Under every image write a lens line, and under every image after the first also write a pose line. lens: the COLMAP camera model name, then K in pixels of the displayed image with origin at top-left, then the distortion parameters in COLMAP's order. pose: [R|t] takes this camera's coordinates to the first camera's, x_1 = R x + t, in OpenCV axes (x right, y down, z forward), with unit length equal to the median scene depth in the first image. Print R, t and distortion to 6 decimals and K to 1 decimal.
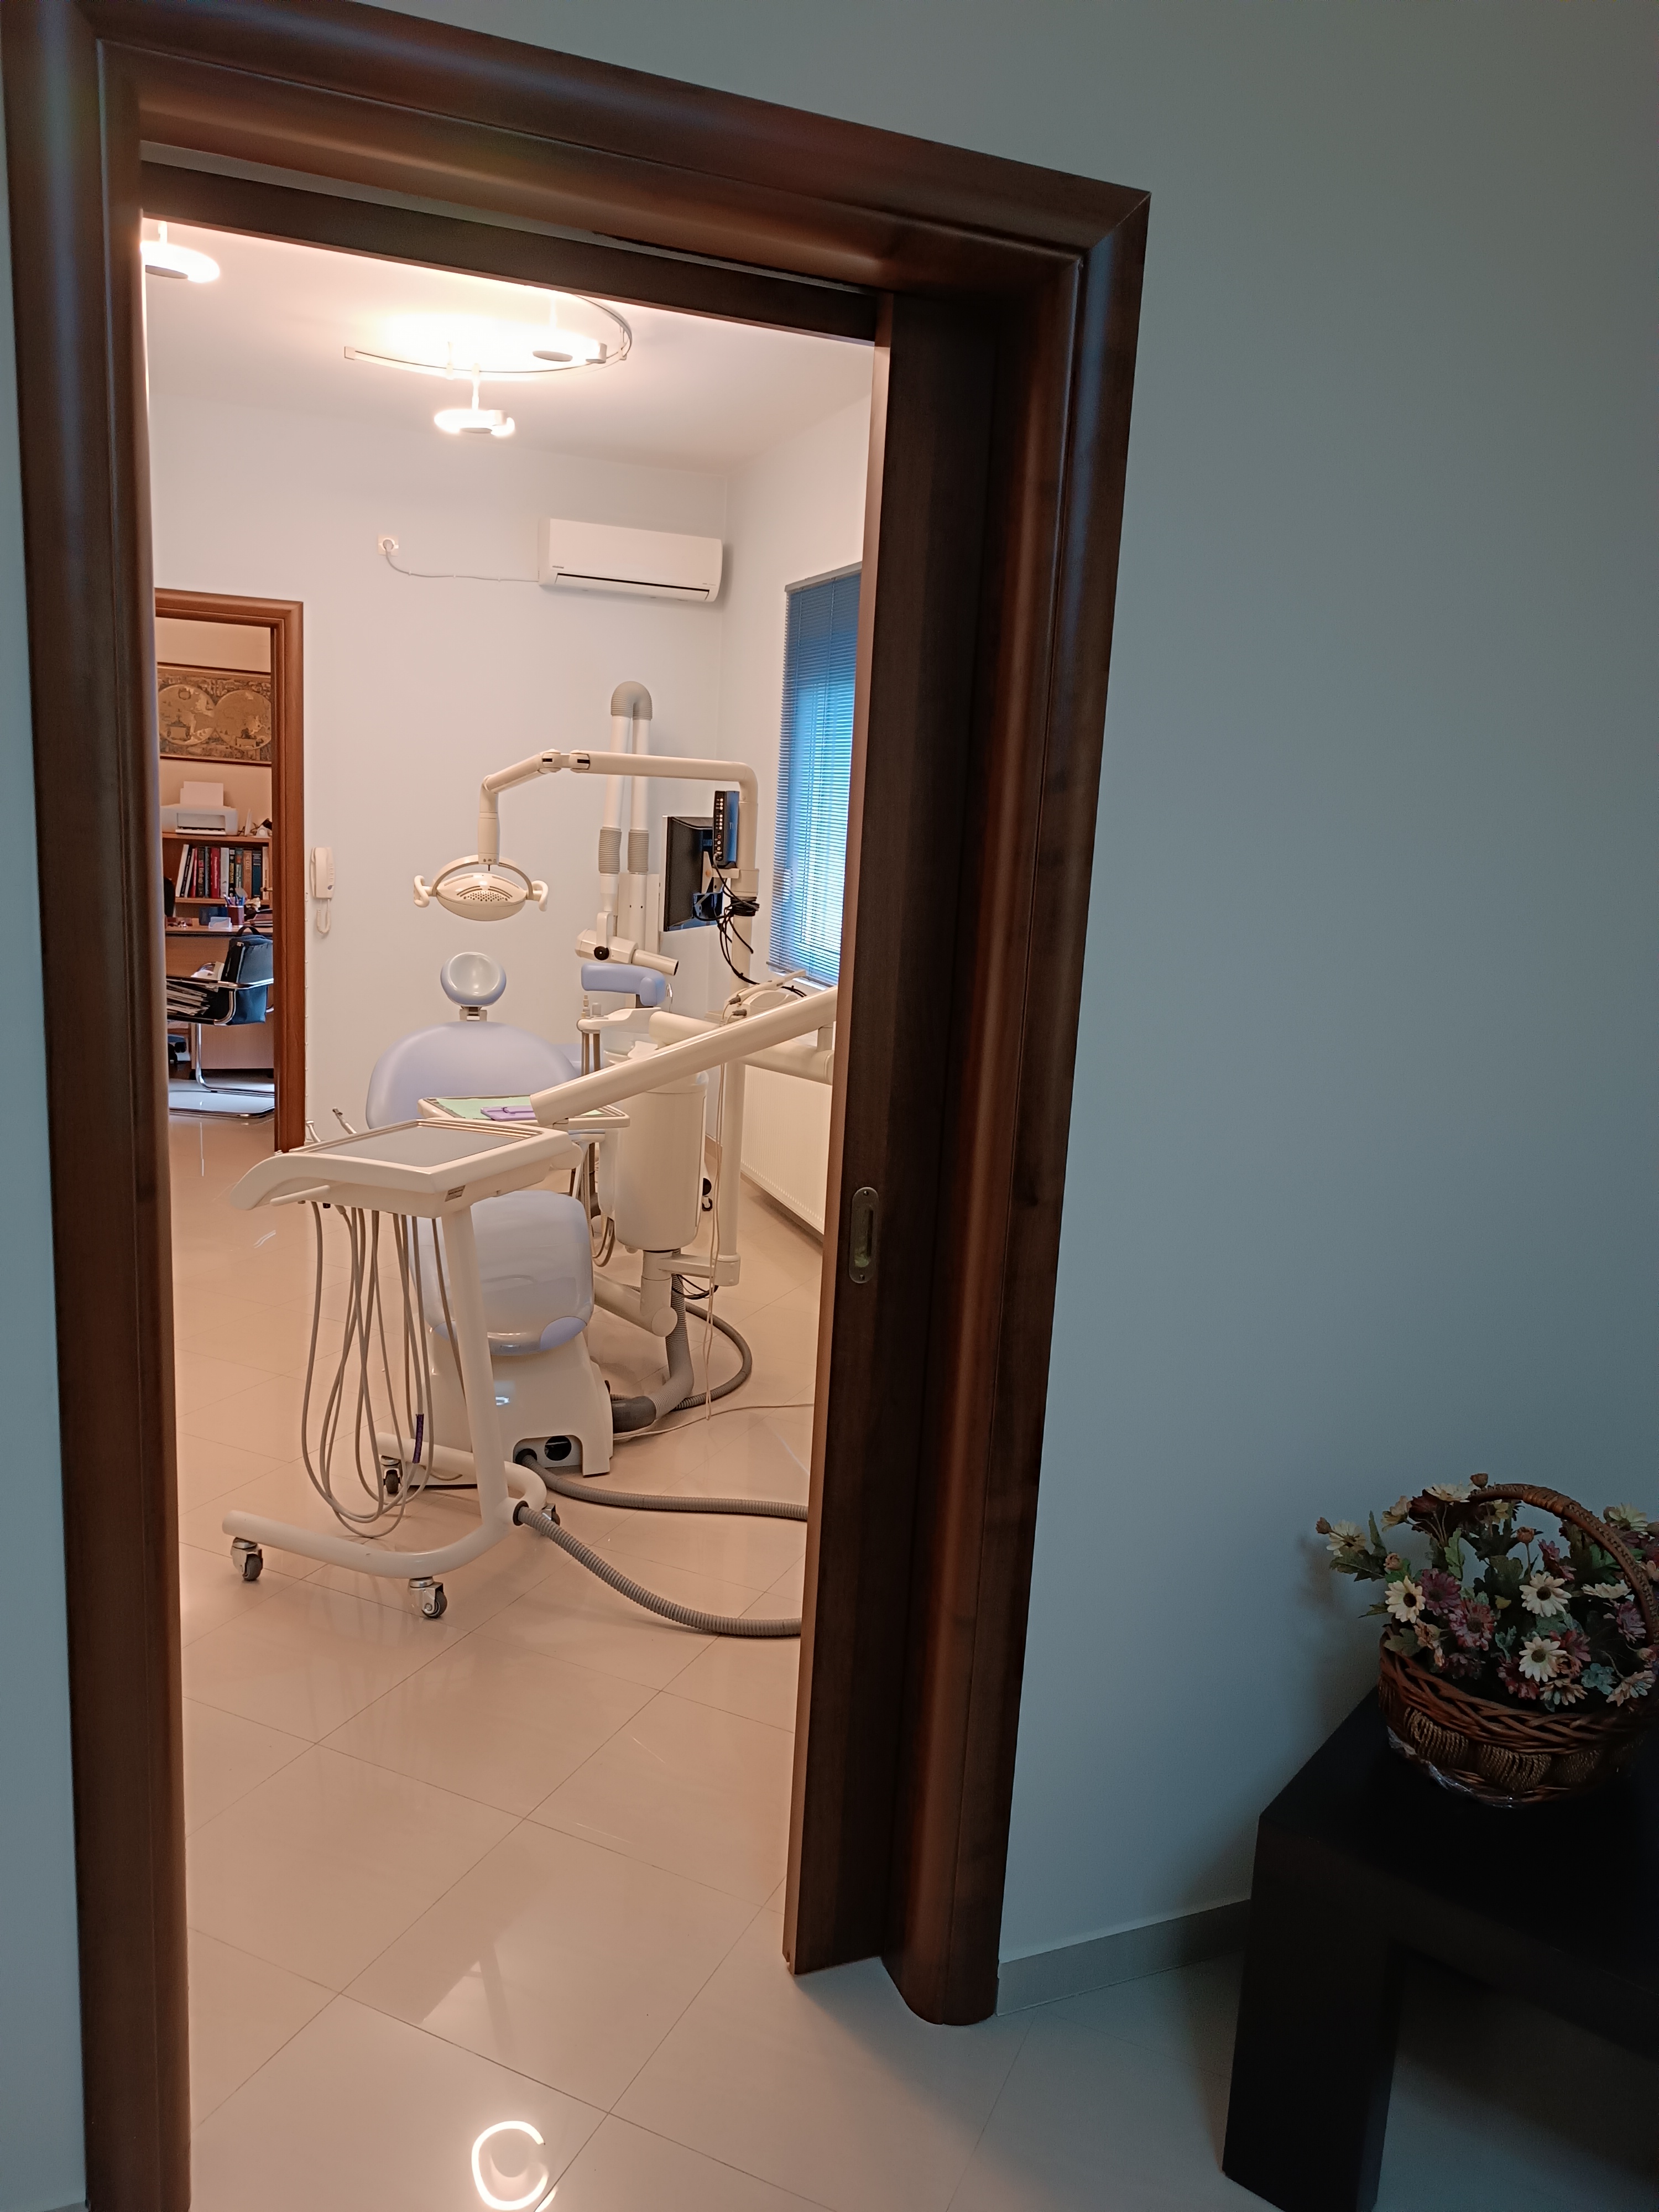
lens RADIAL K [[1574.0, 0, 838.7], [0, 1574.0, 1105.8], [0, 0, 1]] dist [0.030754, -0.031382]
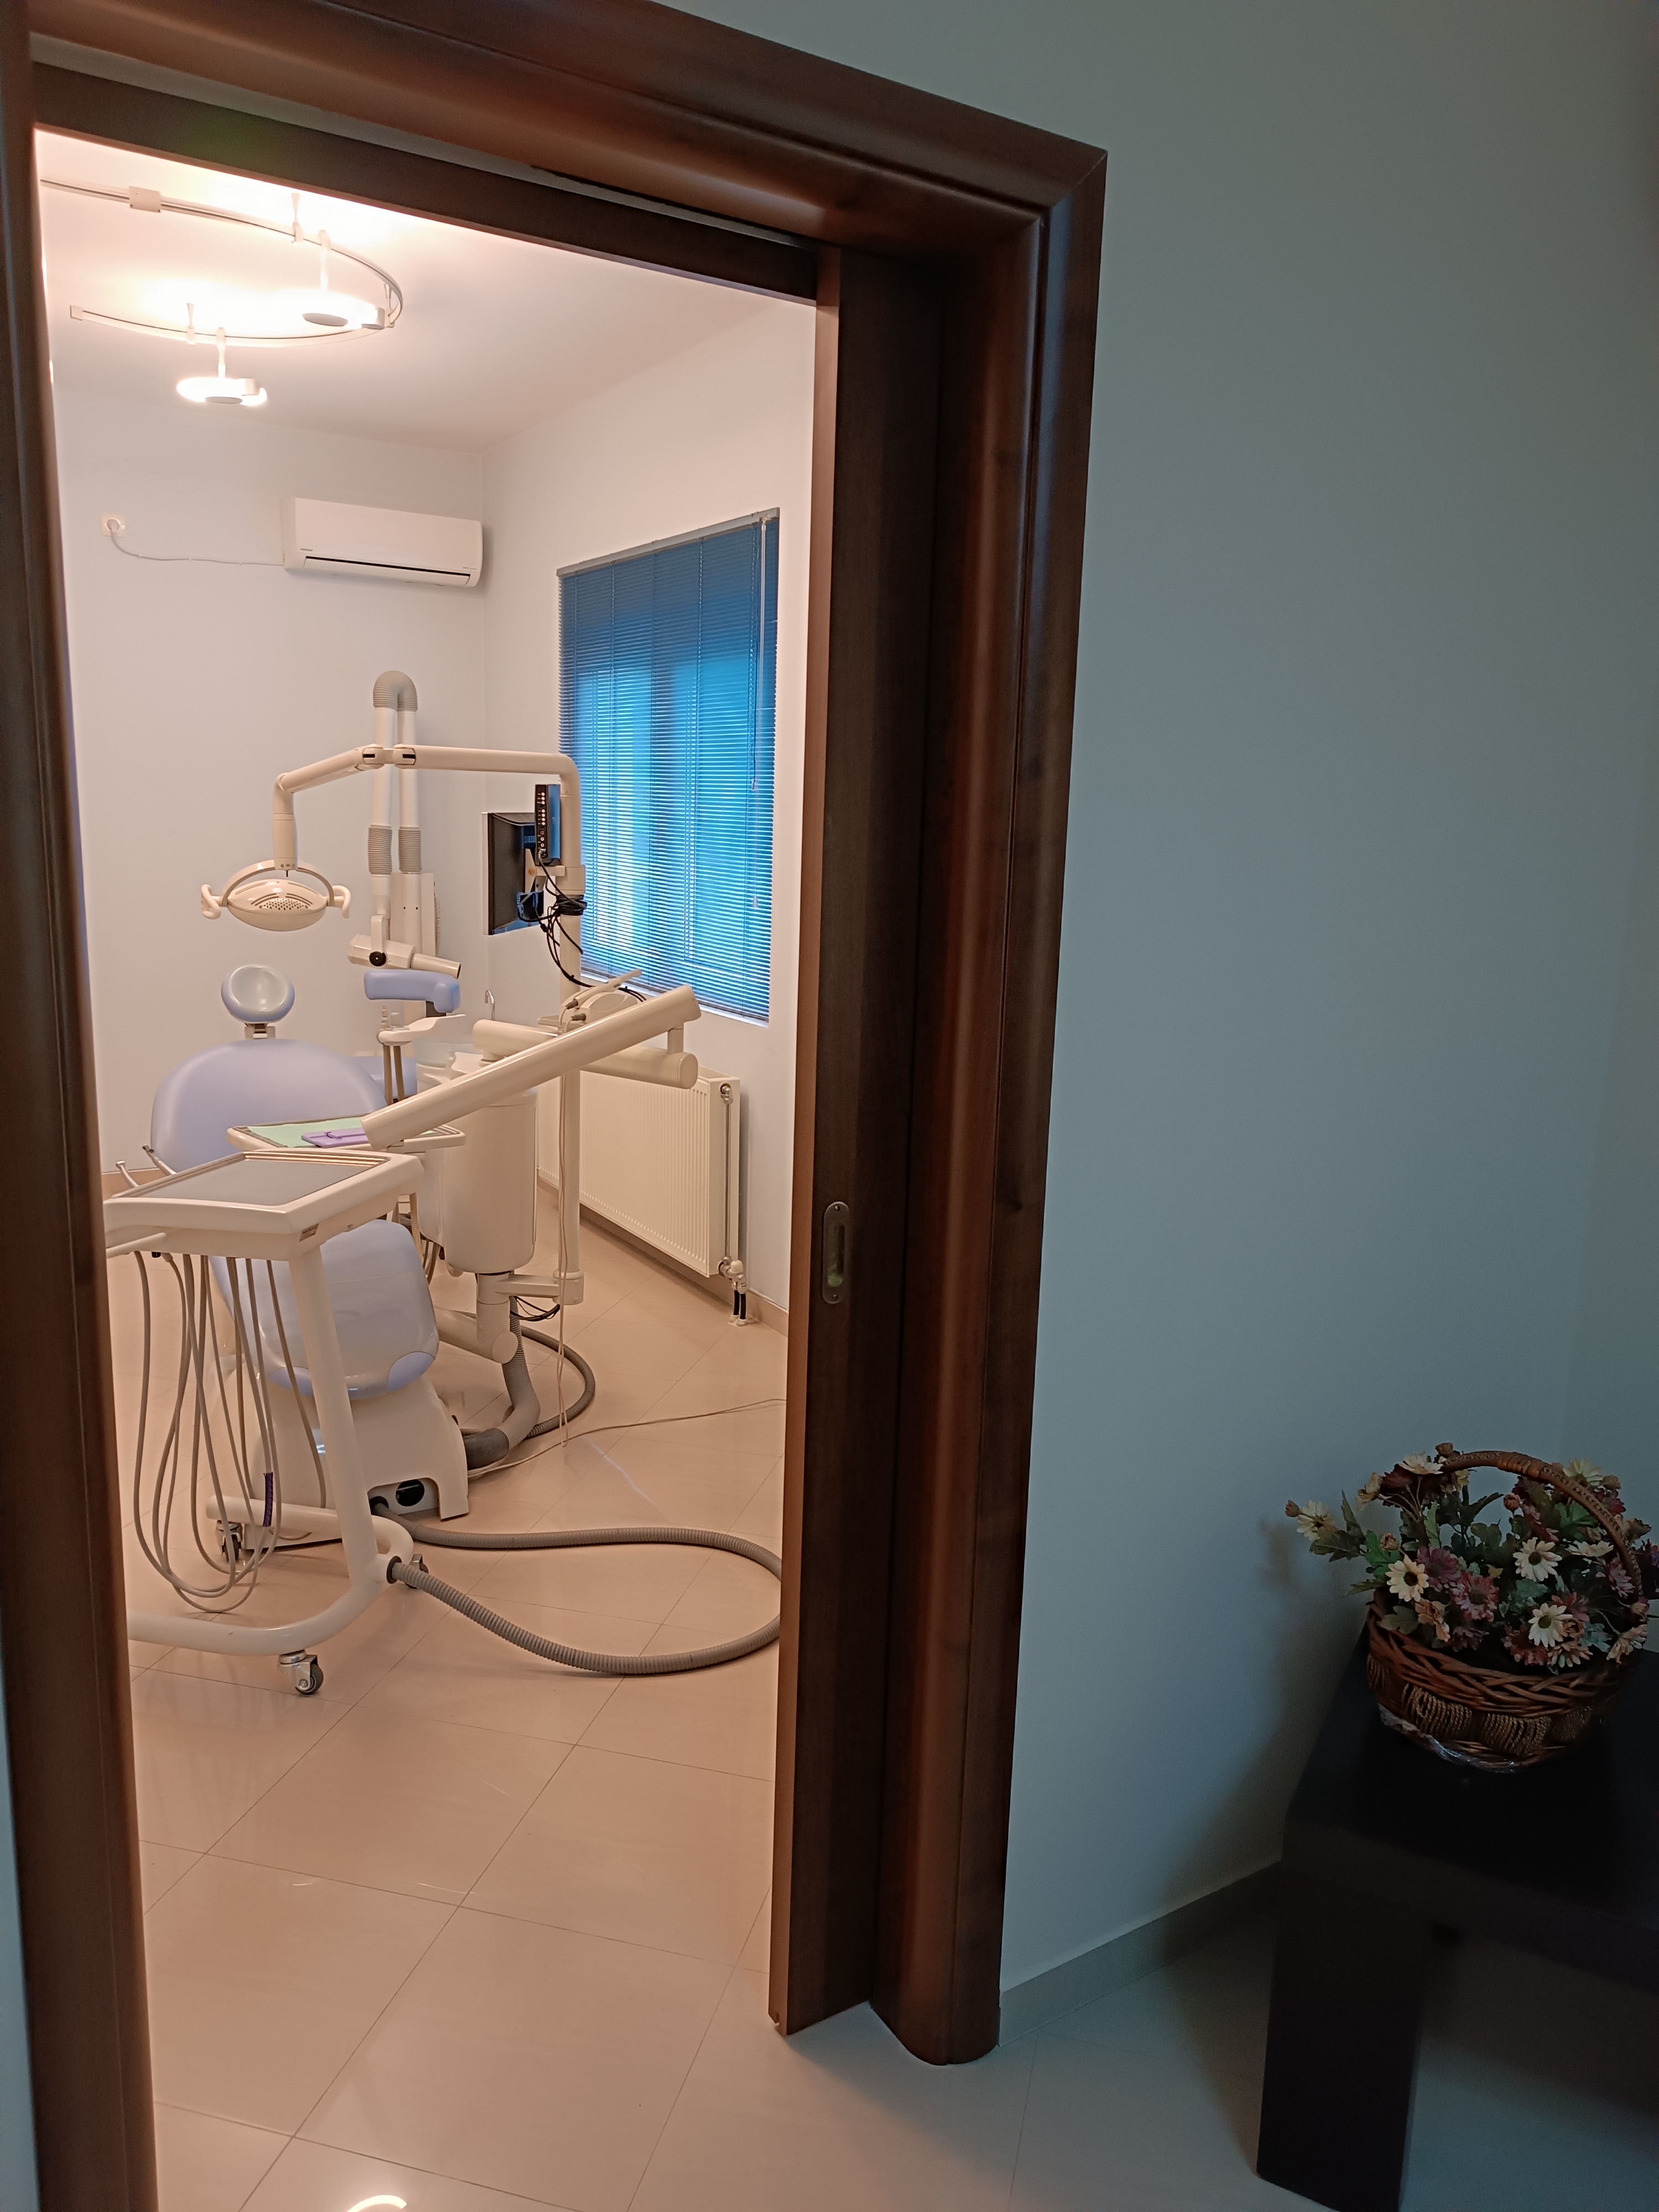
lens RADIAL K [[1574.0, 0, 829.9], [0, 1574.0, 1105.1], [0, 0, 1]] dist [0.030754, -0.031382]
pose [[0.984873, -0.056860, 0.163683, -0.125382], [0.055659, 0.998379, 0.011917, -0.016269], [-0.164095, -0.002626, 0.986441, 0.062743]]
